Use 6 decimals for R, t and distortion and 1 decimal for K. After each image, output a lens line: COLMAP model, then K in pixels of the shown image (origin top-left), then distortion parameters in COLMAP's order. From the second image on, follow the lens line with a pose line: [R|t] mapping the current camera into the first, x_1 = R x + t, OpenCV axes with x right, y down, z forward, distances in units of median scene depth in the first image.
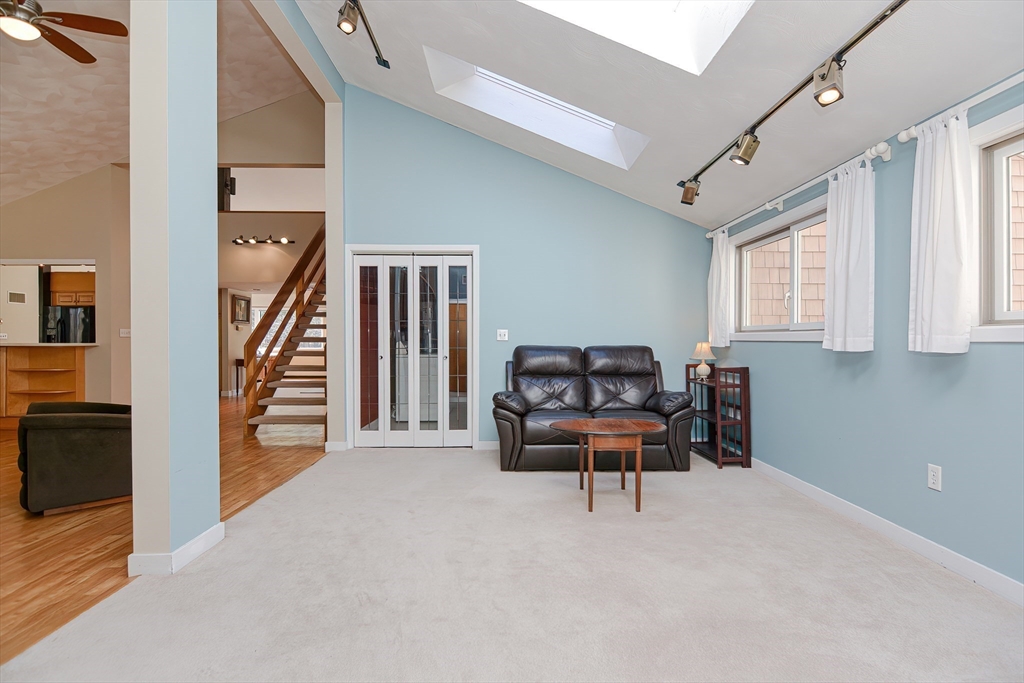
lens RADIAL K [[494.4, 0, 508.1], [0, 494.4, 341.3], [0, 0, 1]] dist [-0.001093, -0.006180]
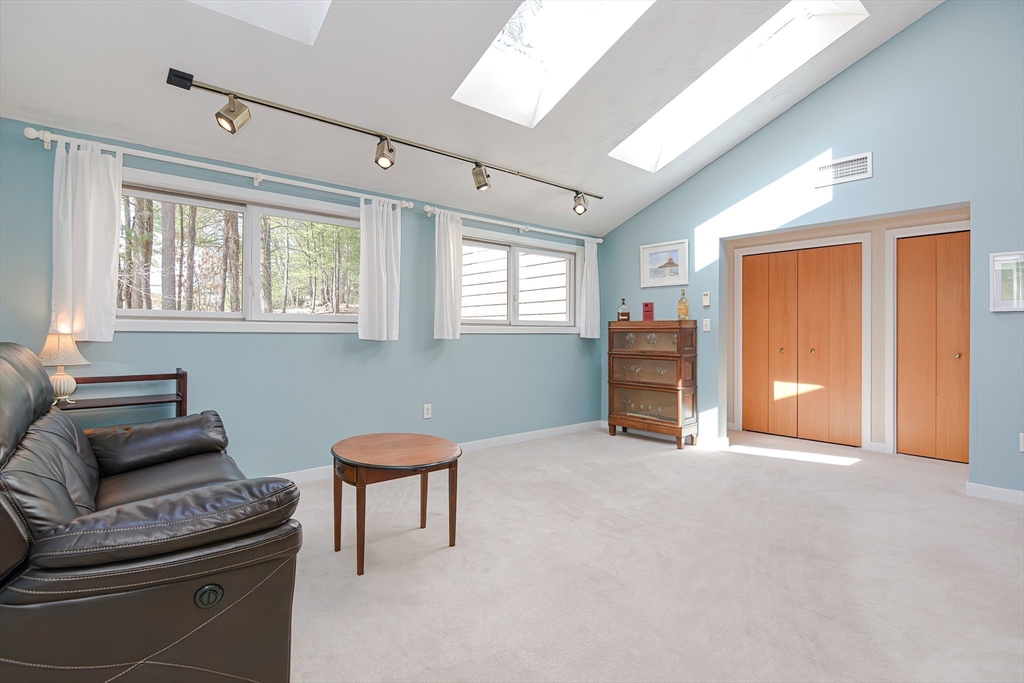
lens RADIAL K [[494.4, 0, 501.0], [0, 494.4, 333.8], [0, 0, 1]] dist [-0.001093, -0.006180]
pose [[-0.616781, -0.005555, 0.787115, -0.172596], [-0.005120, 0.999982, 0.003045, -0.000970], [-0.787118, -0.002152, -0.616799, 0.485254]]
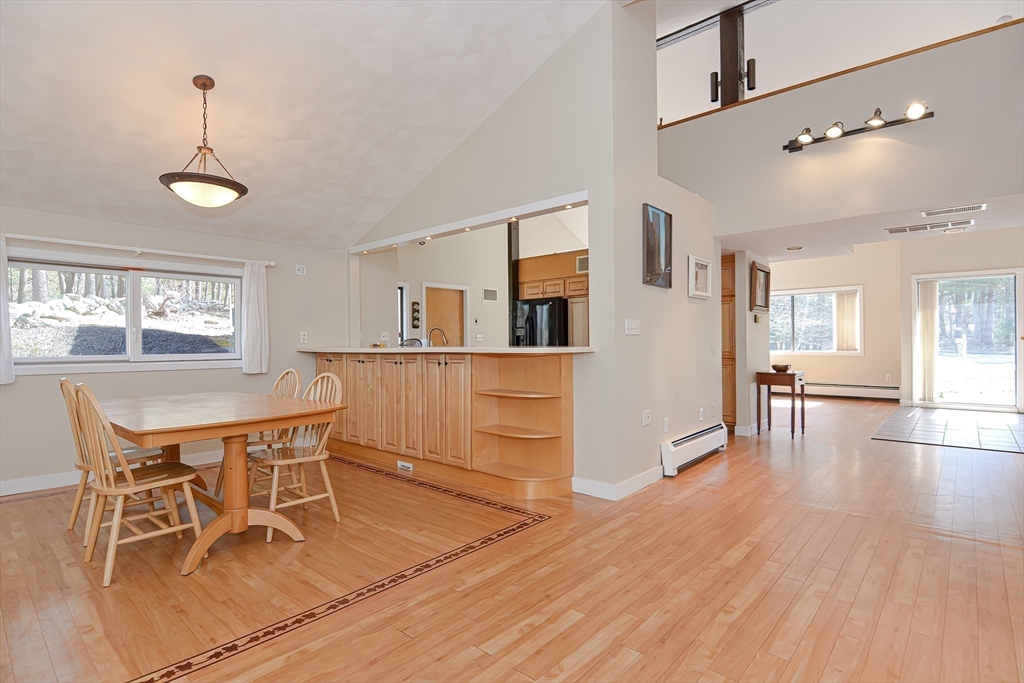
lens RADIAL K [[509.0, 0, 513.2], [0, 509.0, 345.4], [0, 0, 1]] dist [-0.010882, -0.005808]
pose [[0.730721, -0.003409, -0.682668, -0.375564], [0.009555, 0.999941, 0.005235, -0.001598], [0.682609, -0.010348, 0.730710, 0.390162]]
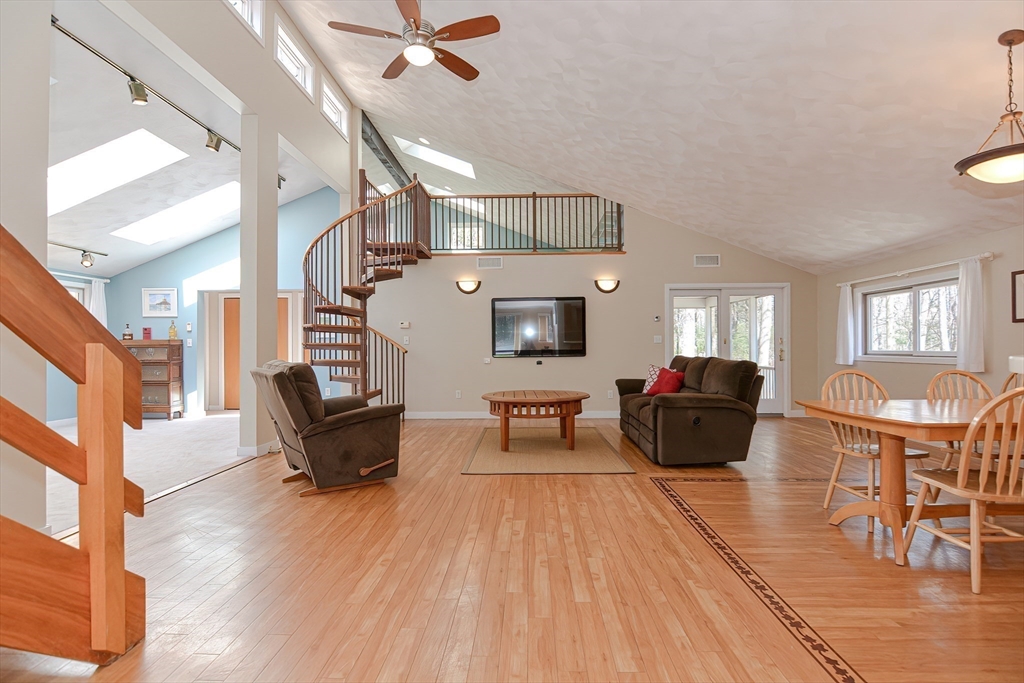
lens RADIAL K [[494.4, 0, 519.3], [0, 494.4, 344.0], [0, 0, 1]] dist [-0.001093, -0.006180]
pose [[-0.999027, 0.004294, 0.043894, -0.488857], [0.004064, 0.999978, -0.005330, -0.000692], [-0.043915, -0.005146, -0.999022, 0.803343]]
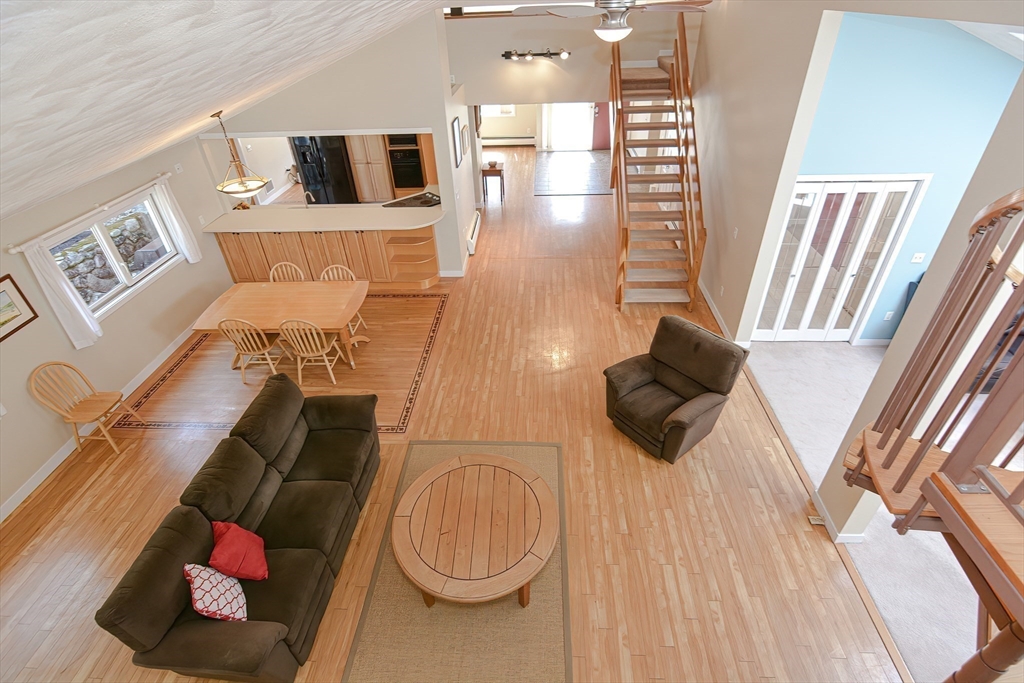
lens RADIAL K [[494.4, 0, 511.3], [0, 494.4, 341.2], [0, 0, 1]] dist [-0.001093, -0.006180]
pose [[0.996164, 0.014762, -0.086252, -0.423595], [0.037828, 0.816164, 0.576581, -0.274092], [0.078907, -0.577632, 0.812475, -0.020397]]
